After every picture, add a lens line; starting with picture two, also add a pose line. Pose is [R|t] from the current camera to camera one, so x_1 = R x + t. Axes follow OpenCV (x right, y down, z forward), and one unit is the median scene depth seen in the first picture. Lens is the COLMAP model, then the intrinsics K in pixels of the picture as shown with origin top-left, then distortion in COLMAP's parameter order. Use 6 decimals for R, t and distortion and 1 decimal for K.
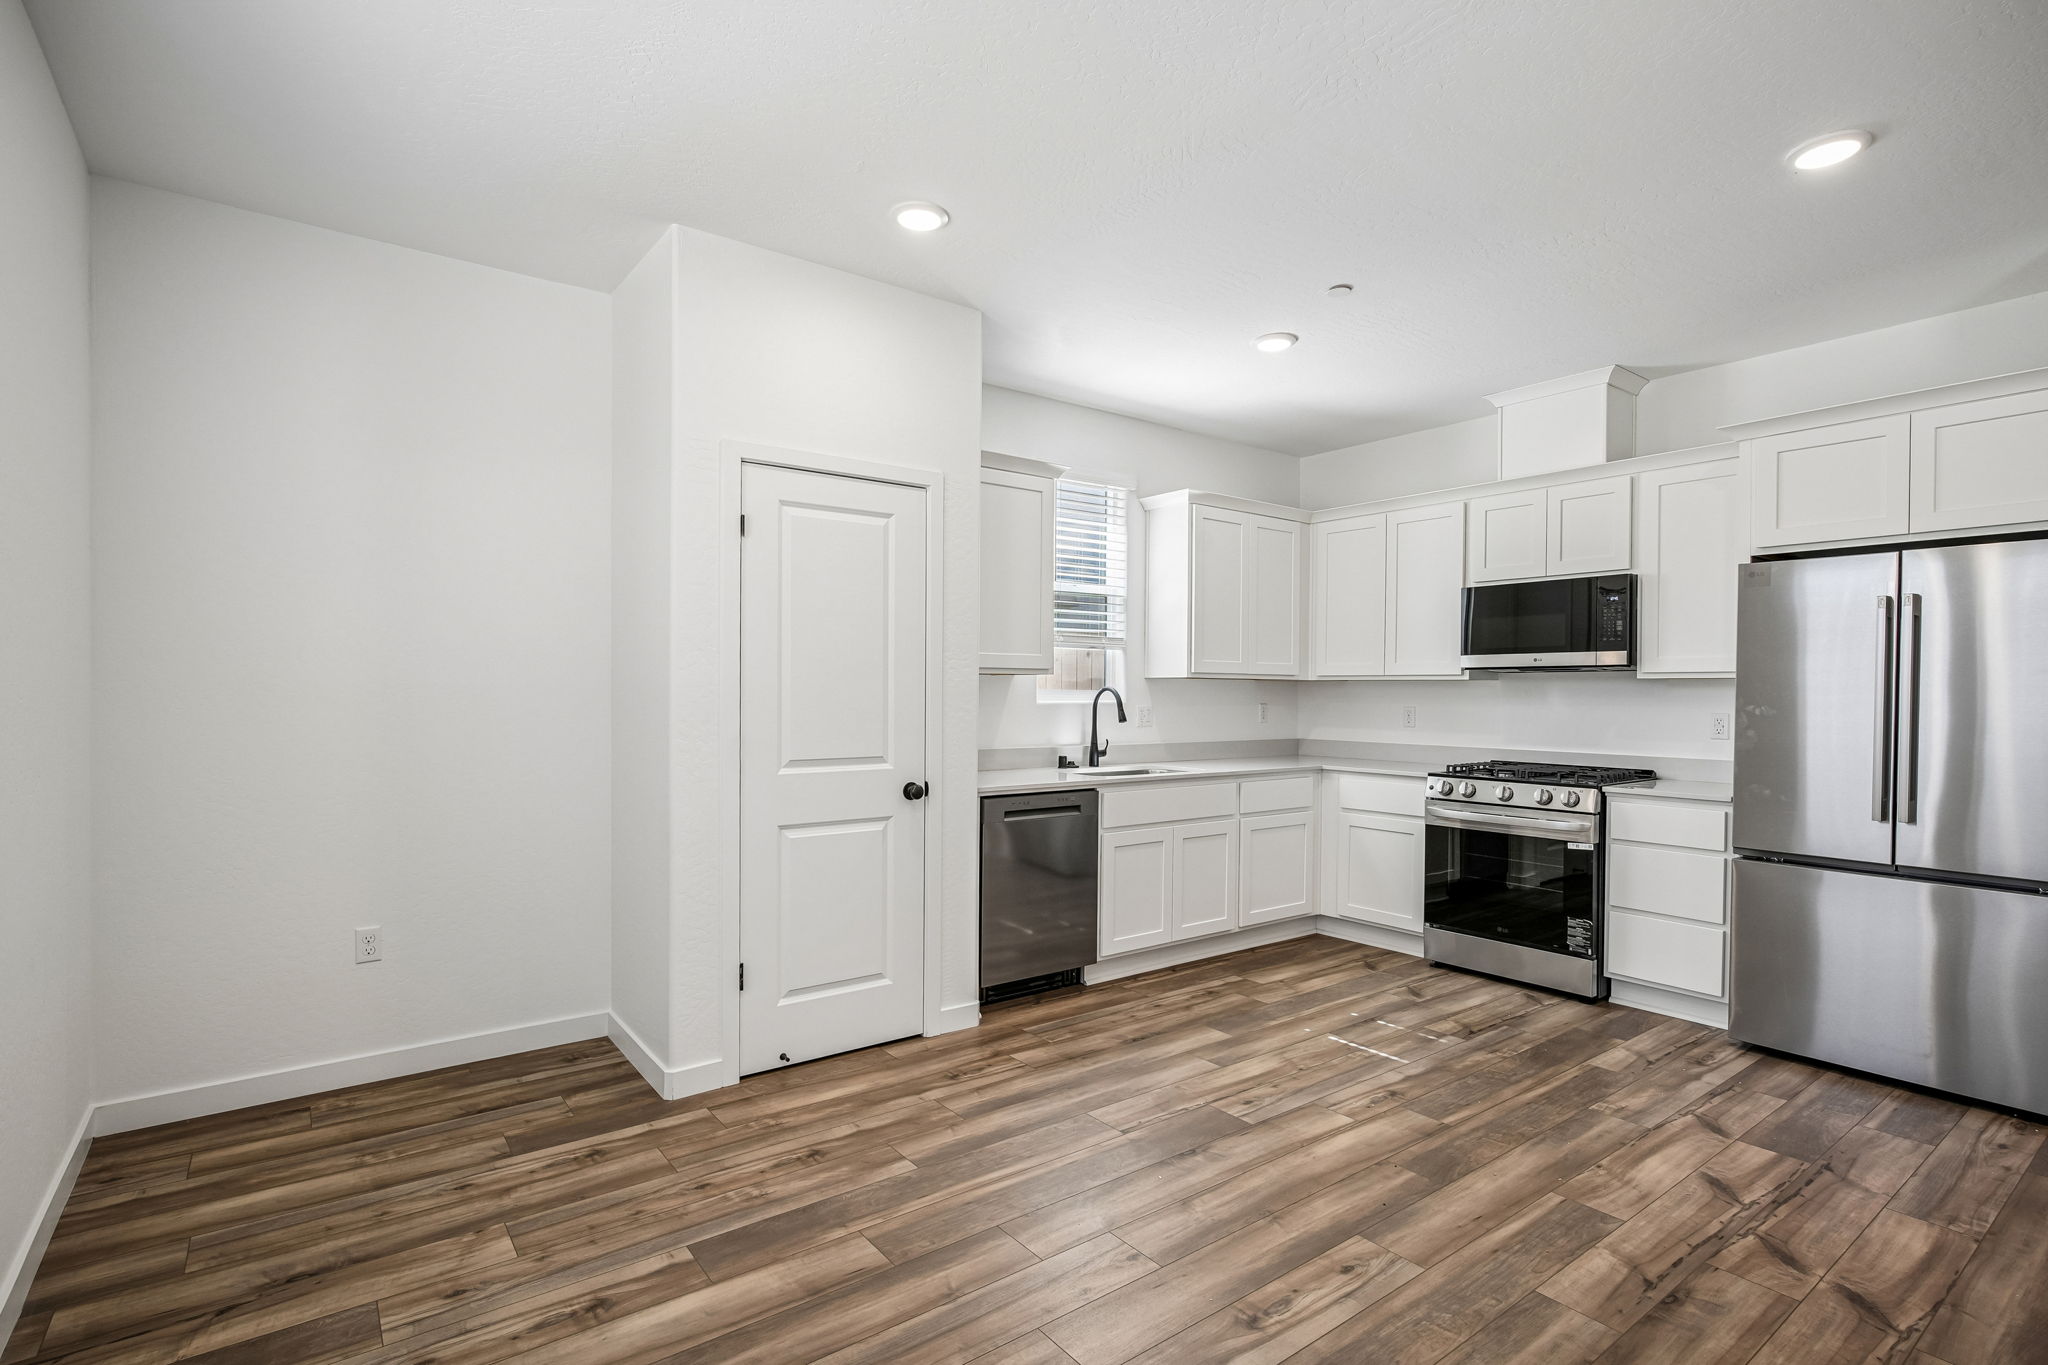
lens RADIAL K [[980.2, 0, 1012.9], [0, 980.2, 694.0], [0, 0, 1]] dist [-0.004294, 0.002380]
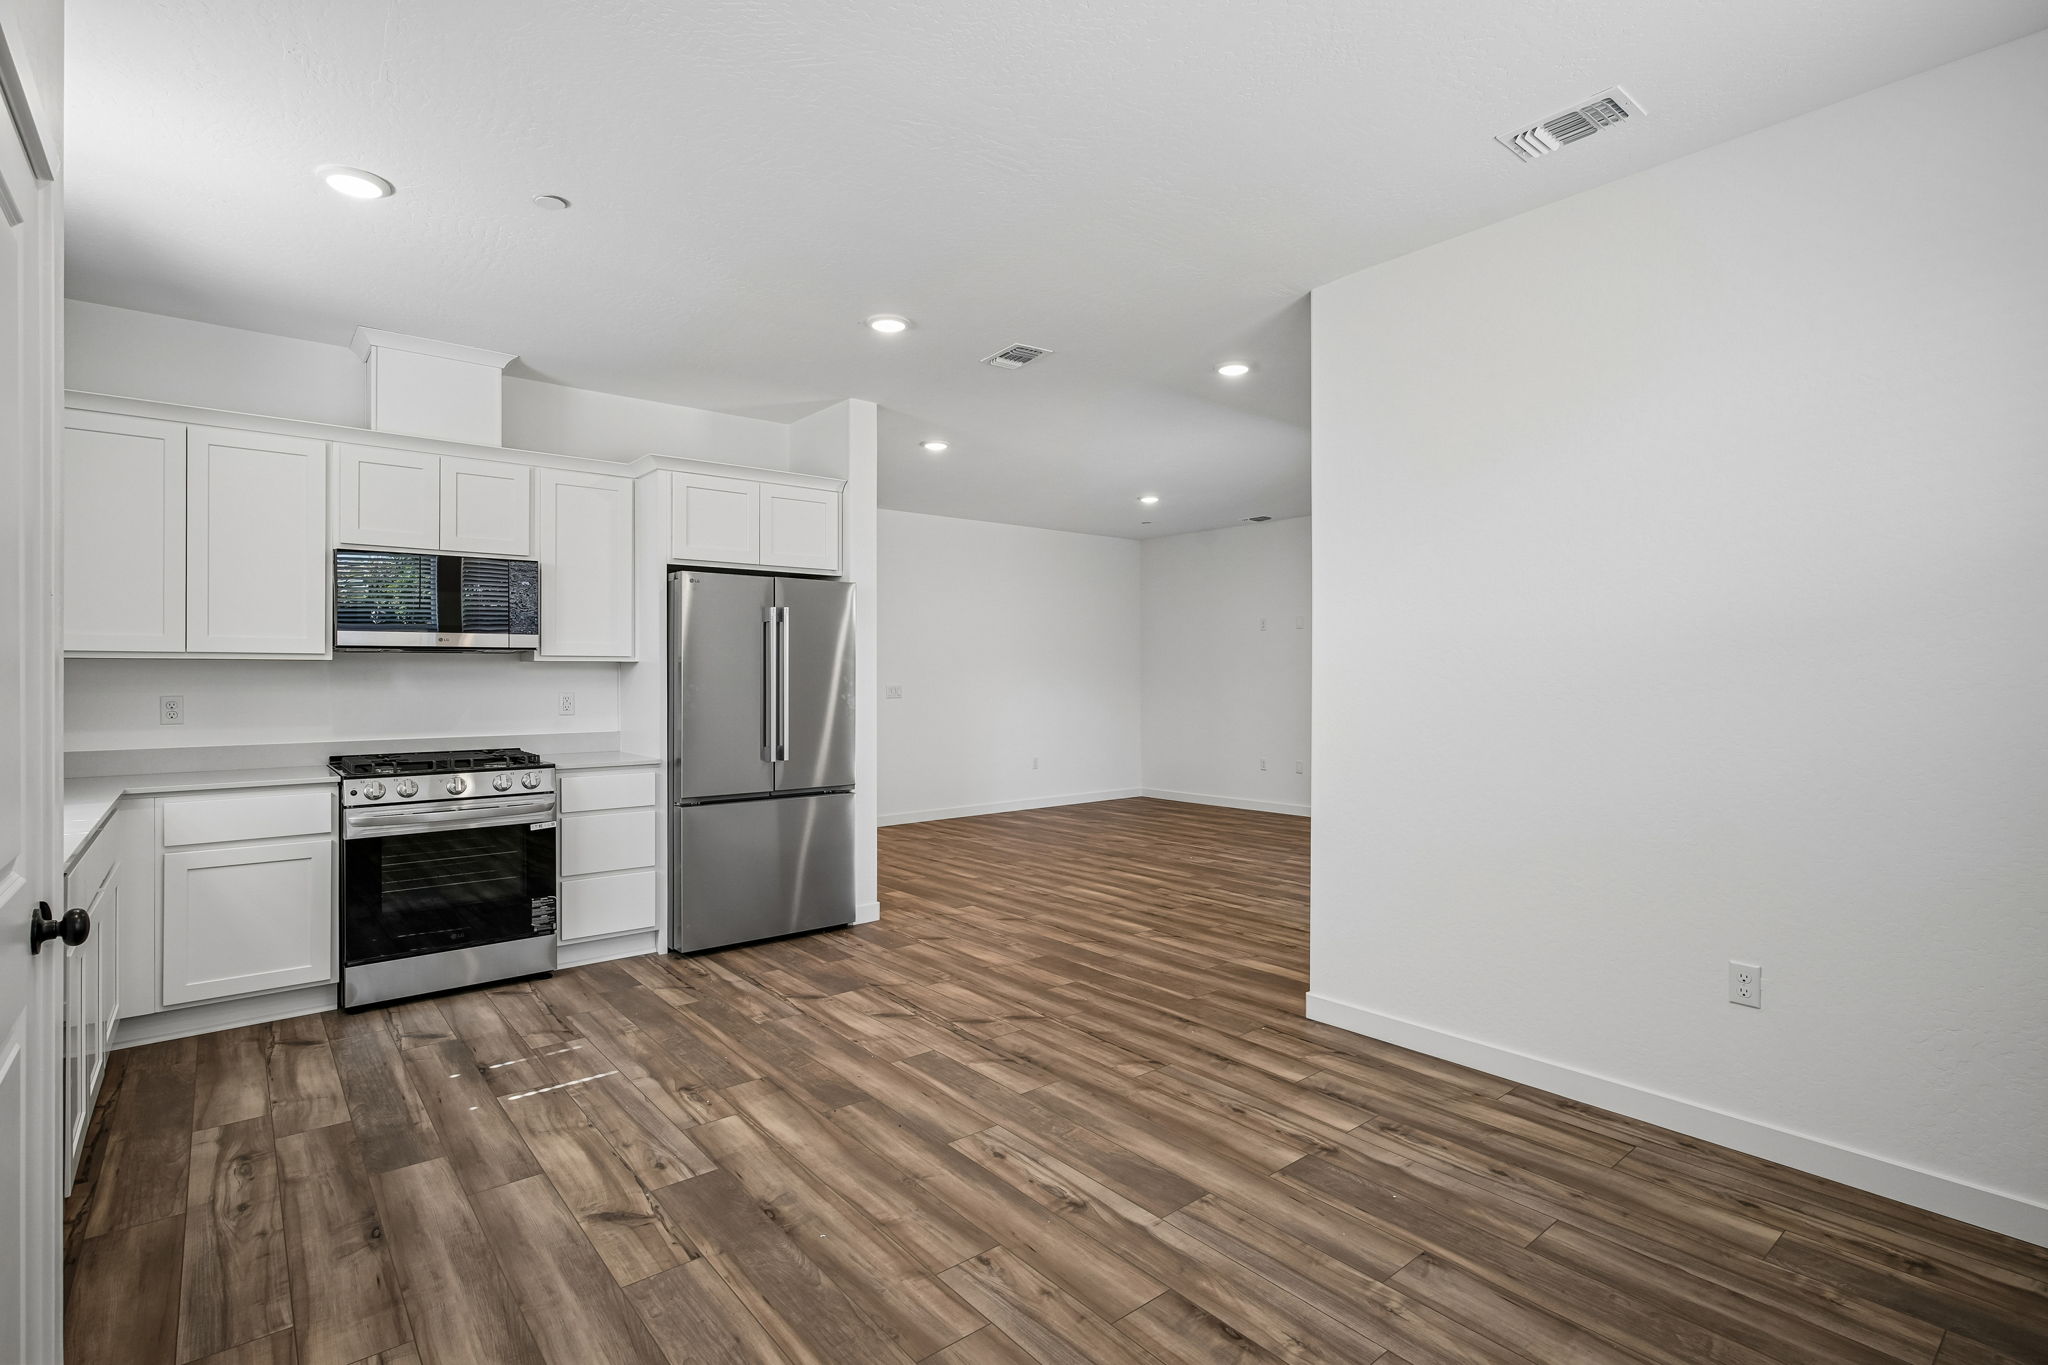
lens RADIAL K [[980.2, 0, 1025.3], [0, 980.2, 667.3], [0, 0, 1]] dist [-0.004294, 0.002380]
pose [[-0.052686, 0.002778, 0.998607, -0.522377], [0.004318, 0.999987, -0.002554, -0.005194], [-0.998602, 0.004178, -0.052697, 0.621522]]
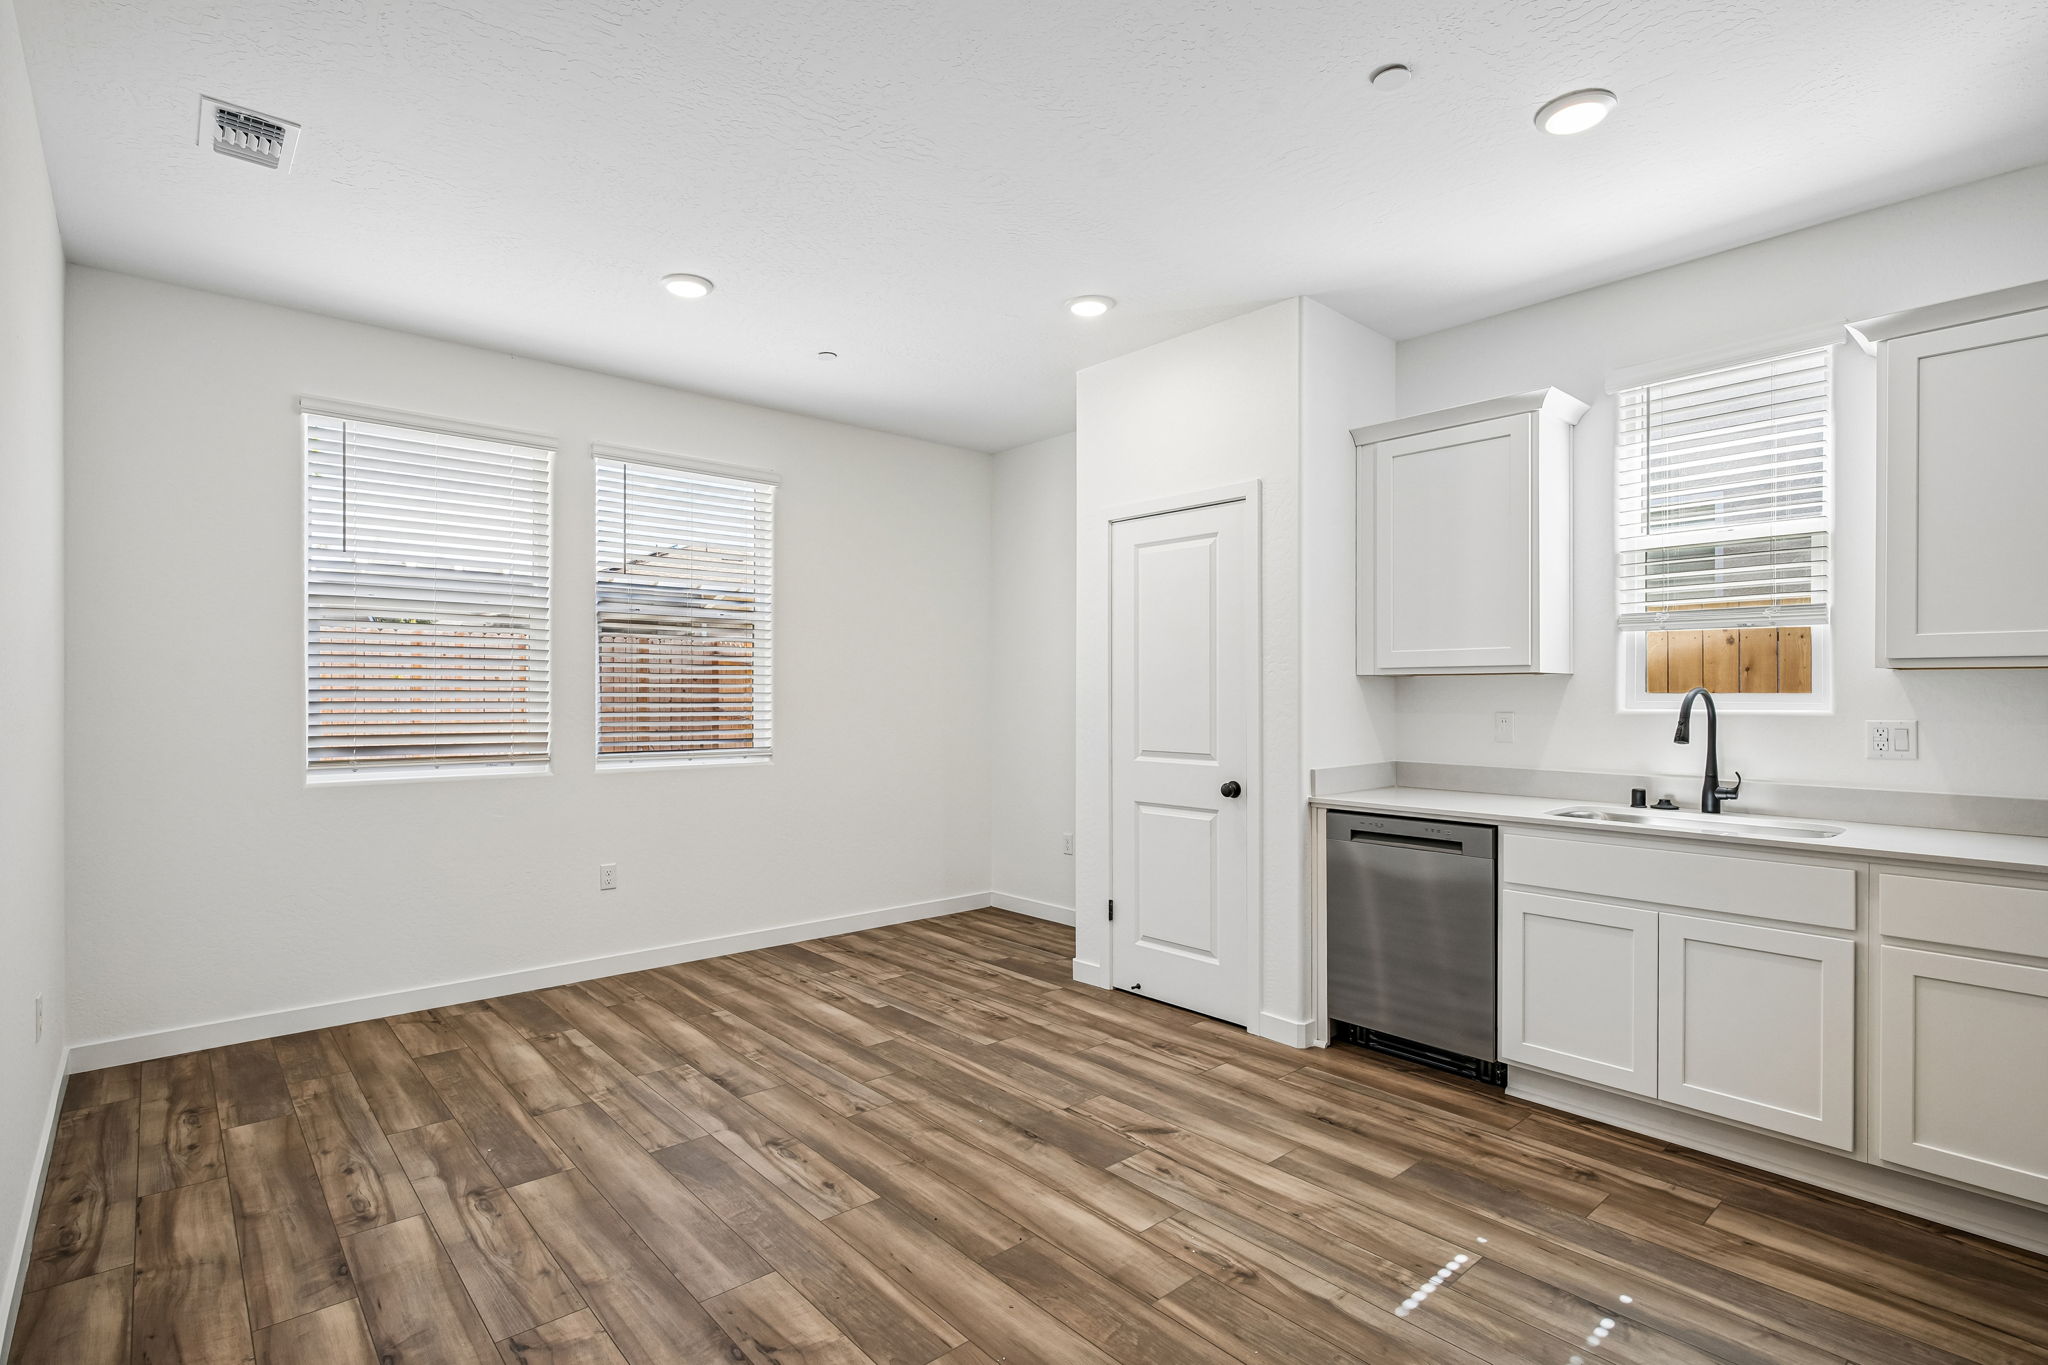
lens RADIAL K [[980.2, 0, 1019.5], [0, 980.2, 688.0], [0, 0, 1]] dist [-0.004294, 0.002380]
pose [[0.086242, -0.012146, -0.996200, 0.927395], [-0.004598, 0.999910, -0.012590, 0.004154], [0.996264, 0.005666, 0.086178, 0.678613]]
